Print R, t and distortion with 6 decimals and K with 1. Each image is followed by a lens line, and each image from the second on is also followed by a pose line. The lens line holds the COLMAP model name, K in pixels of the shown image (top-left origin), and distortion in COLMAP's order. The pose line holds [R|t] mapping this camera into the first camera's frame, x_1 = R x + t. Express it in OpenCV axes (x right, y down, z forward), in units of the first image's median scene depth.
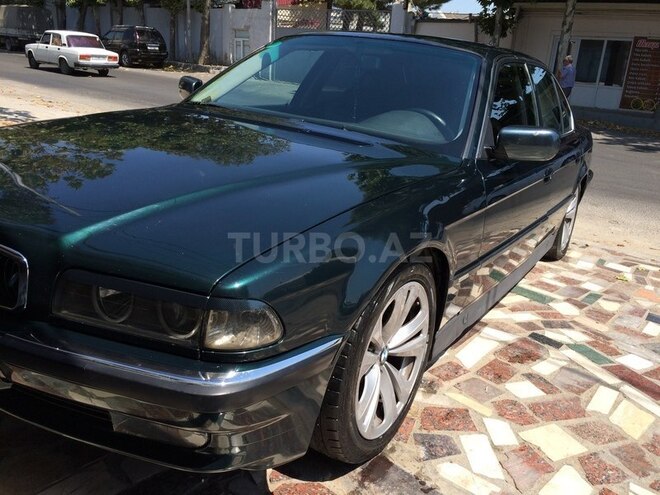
lens RADIAL K [[578.8, 0, 330.1], [0, 578.8, 238.2], [0, 0, 1]] dist [0.103146, -0.153244]
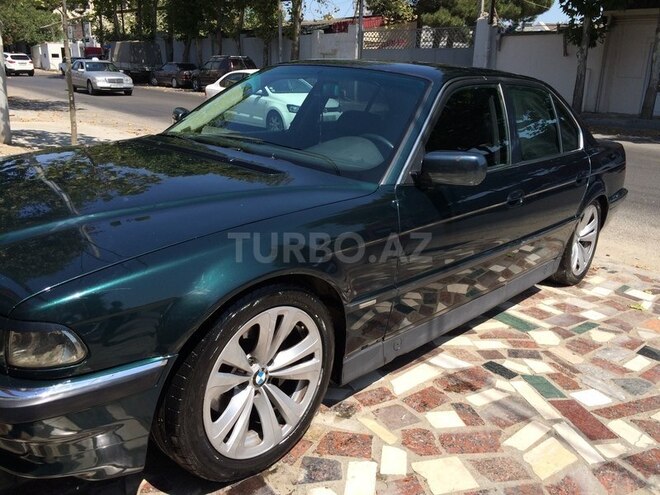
lens RADIAL K [[574.7, 0, 332.1], [0, 574.7, 246.9], [0, 0, 1]] dist [0.111012, -0.162775]
pose [[0.984269, 0.007976, -0.176496, 0.248932], [-0.010652, 0.999842, -0.014221, -0.011053], [0.176355, 0.015877, 0.984199, 0.006269]]
